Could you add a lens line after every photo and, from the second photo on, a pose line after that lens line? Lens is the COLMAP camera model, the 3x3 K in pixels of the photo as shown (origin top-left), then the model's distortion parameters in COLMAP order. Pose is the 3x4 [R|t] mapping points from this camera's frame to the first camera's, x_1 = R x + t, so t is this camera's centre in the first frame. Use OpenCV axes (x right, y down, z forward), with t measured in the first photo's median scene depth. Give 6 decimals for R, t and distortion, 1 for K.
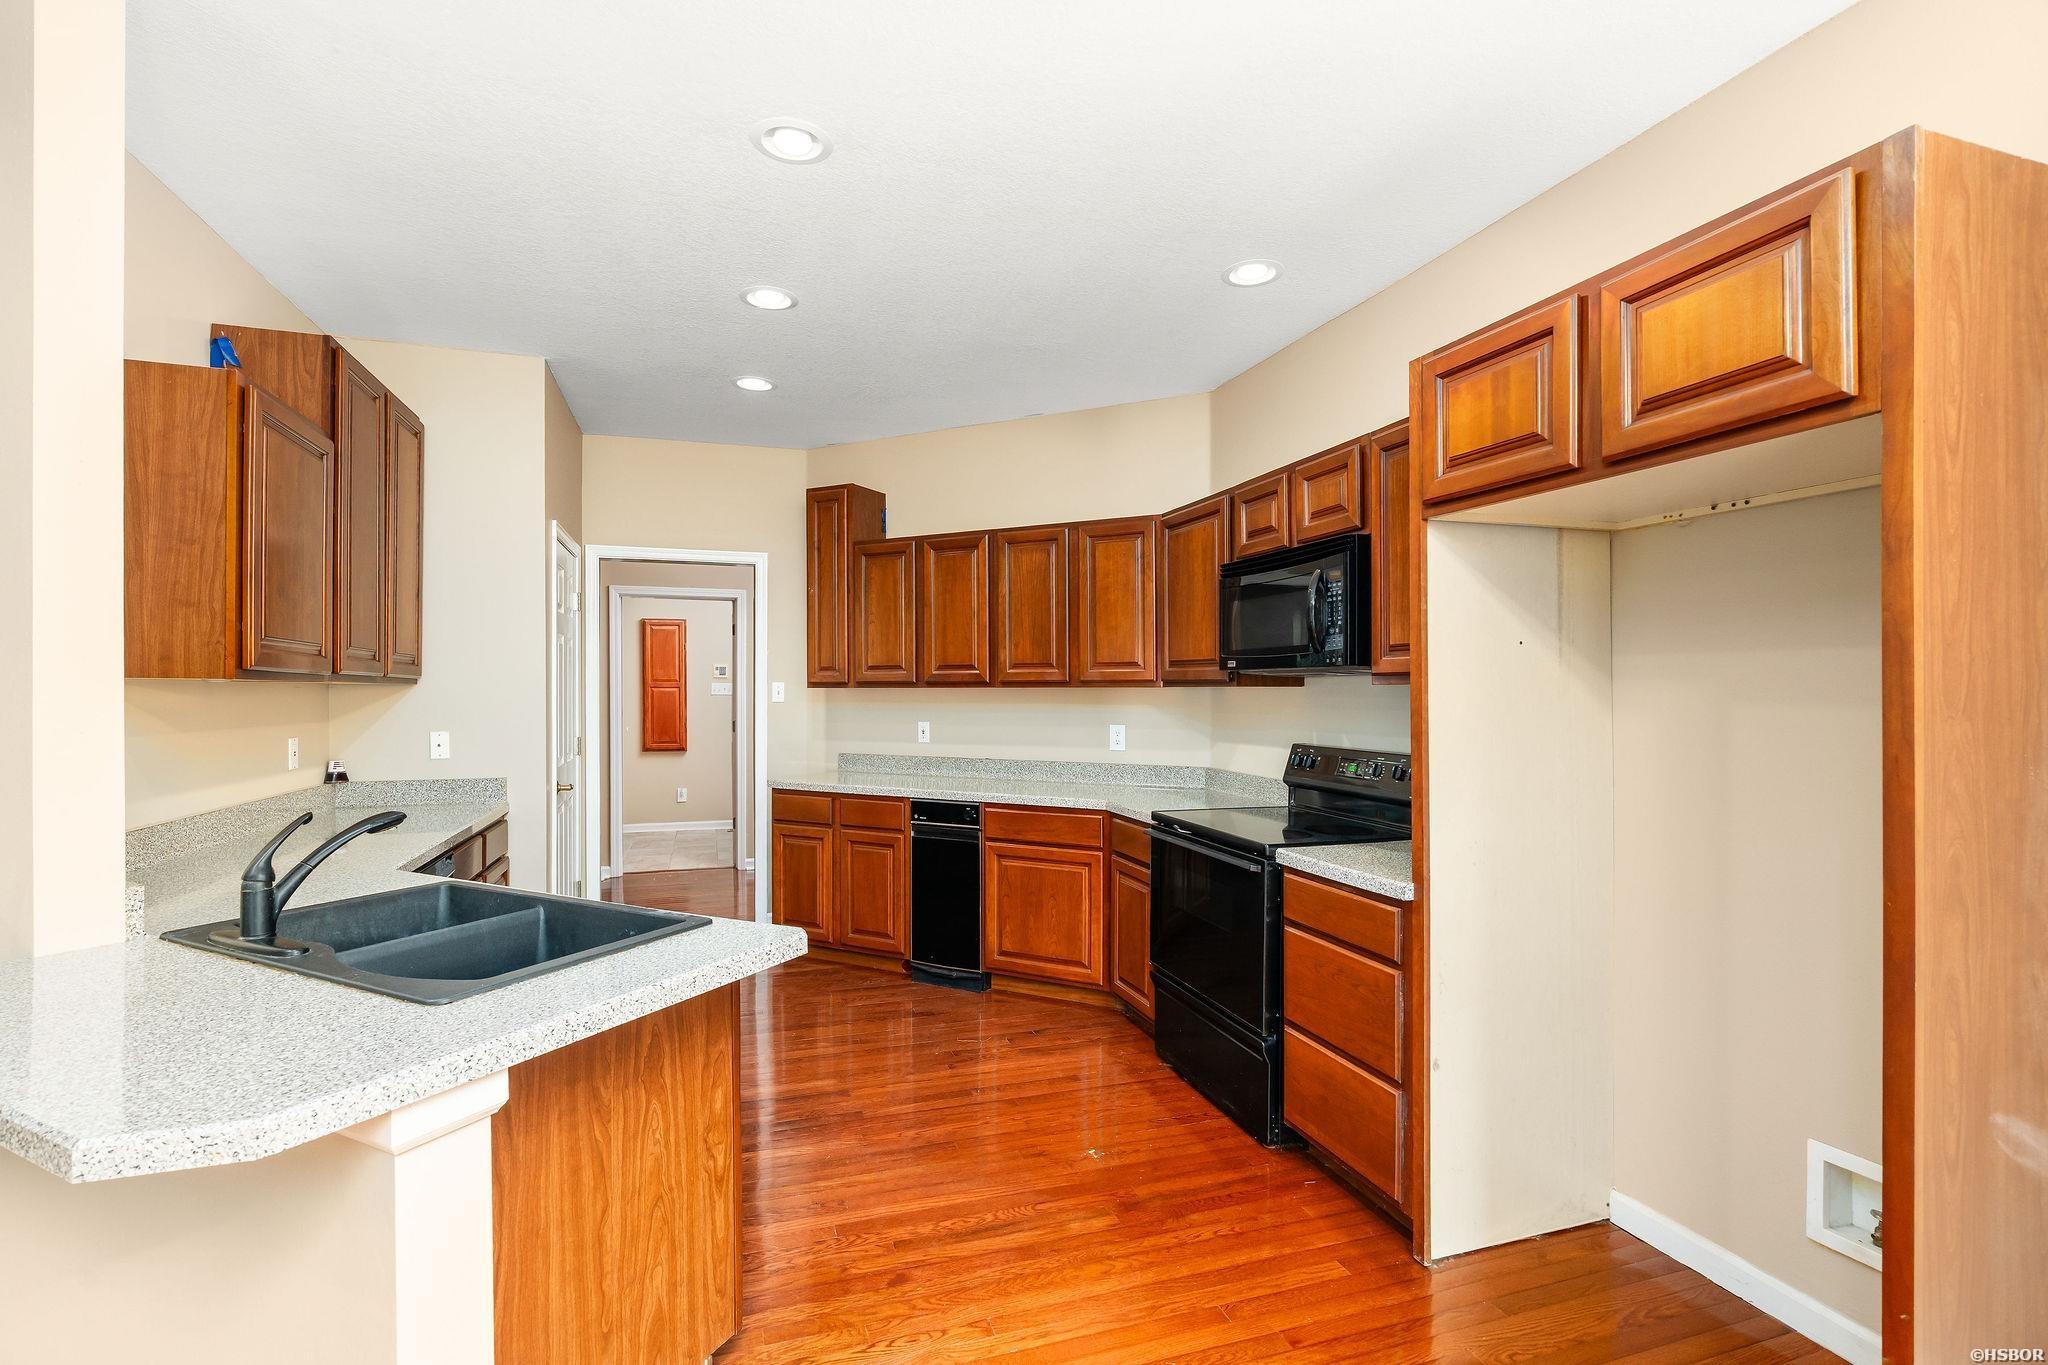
lens RADIAL K [[957.5, 0, 1038.3], [0, 957.5, 688.7], [0, 0, 1]] dist [0.001650, 0.001293]
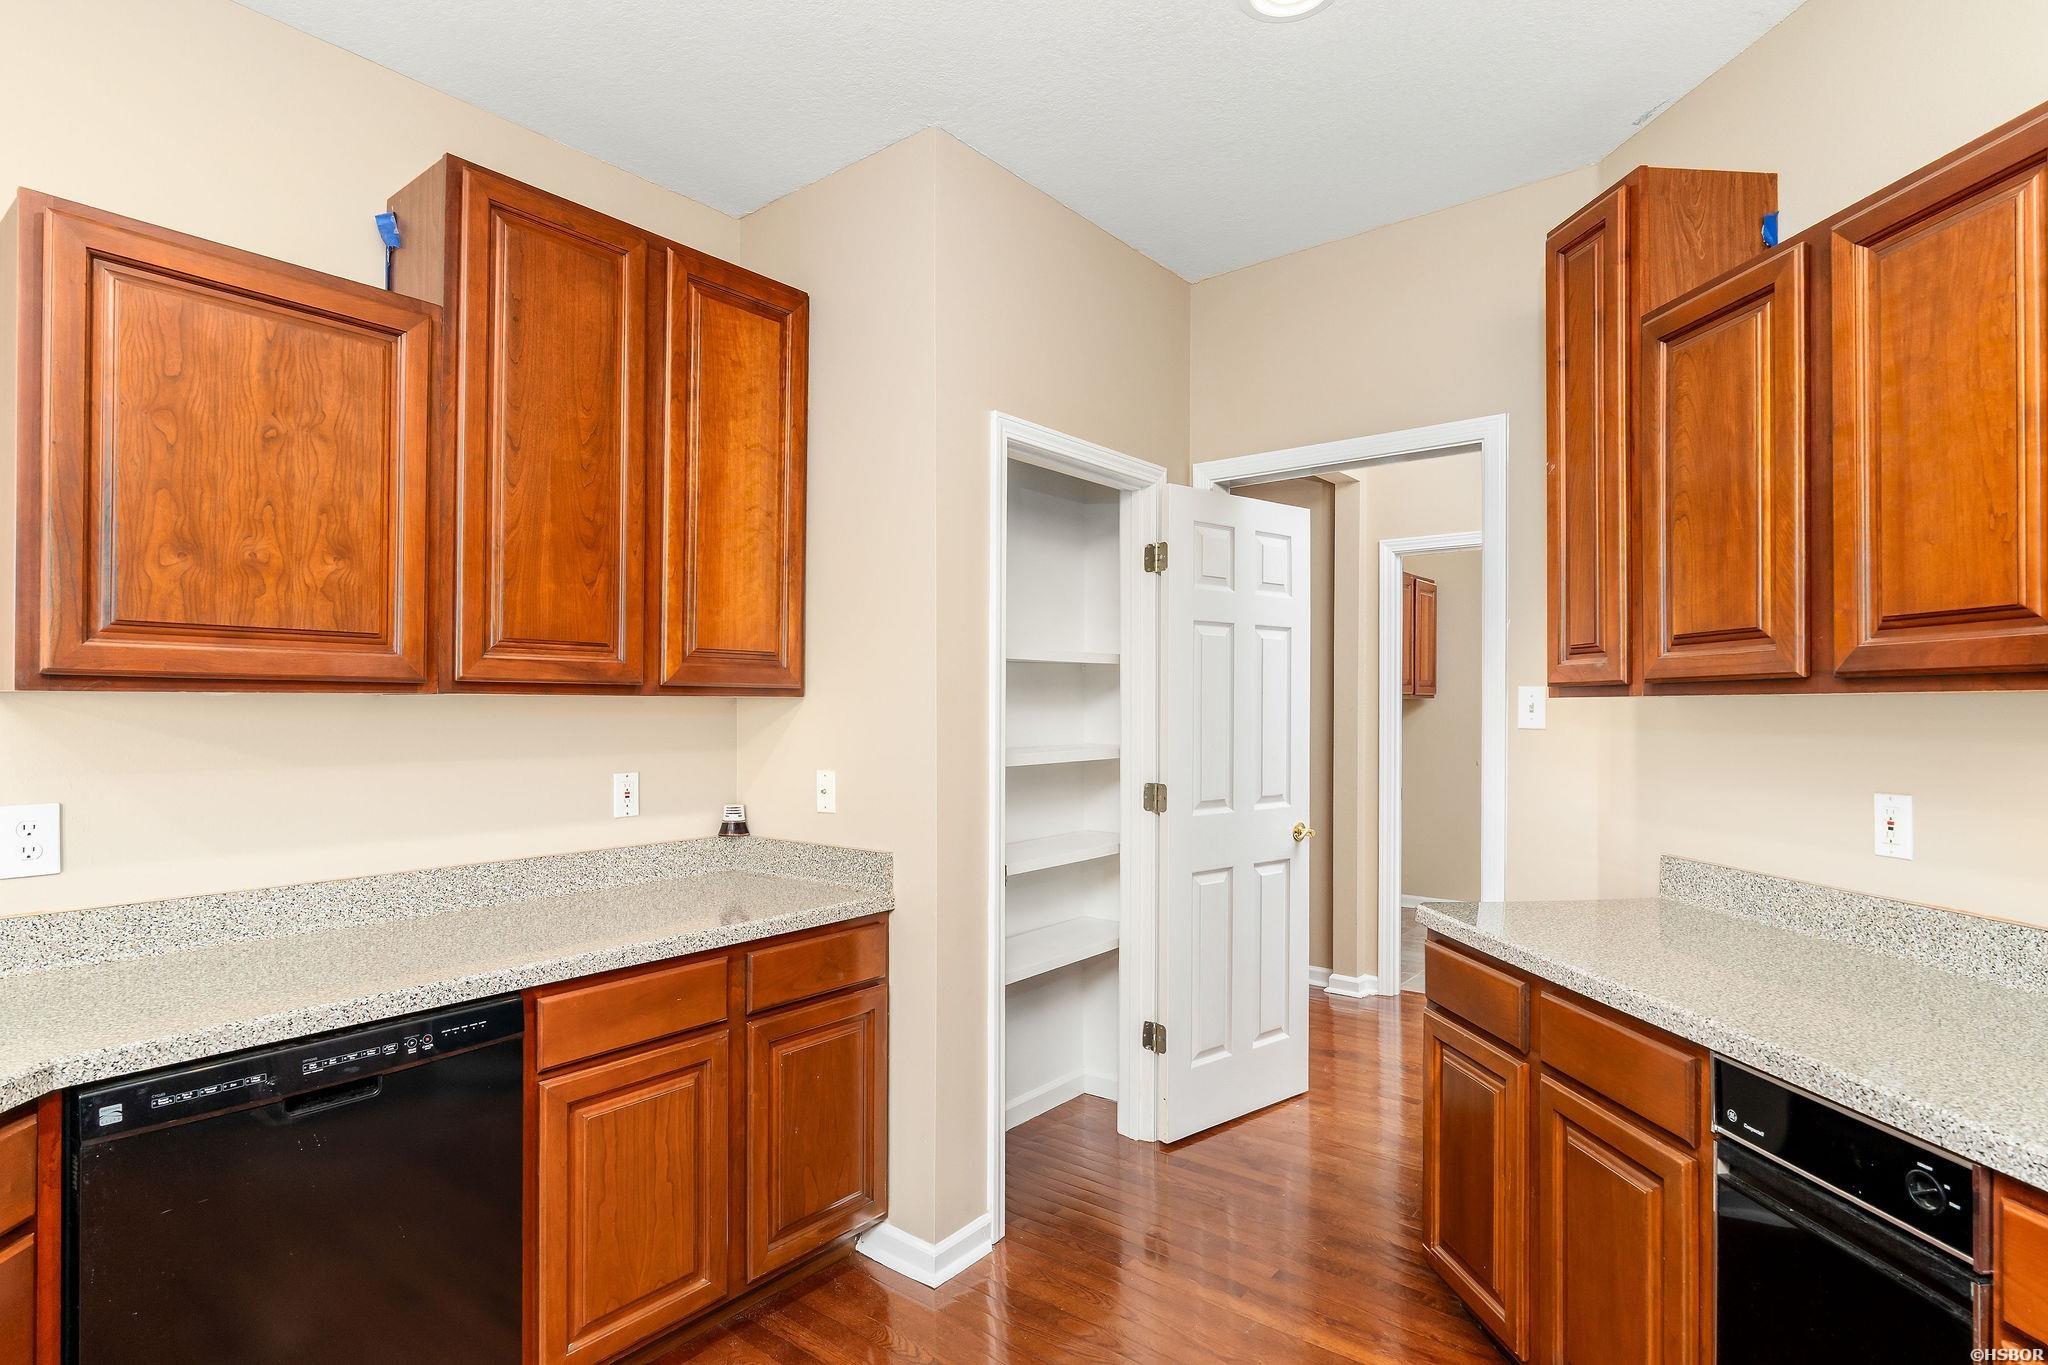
lens RADIAL K [[1057.2, 0, 1024.9], [0, 1057.2, 697.0], [0, 0, 1]] dist [-0.000257, 0.000421]
pose [[0.535051, -0.010420, -0.844756, 0.036137], [0.003517, 0.999943, -0.010106, 0.003344], [0.844813, 0.002436, 0.535057, 0.630757]]
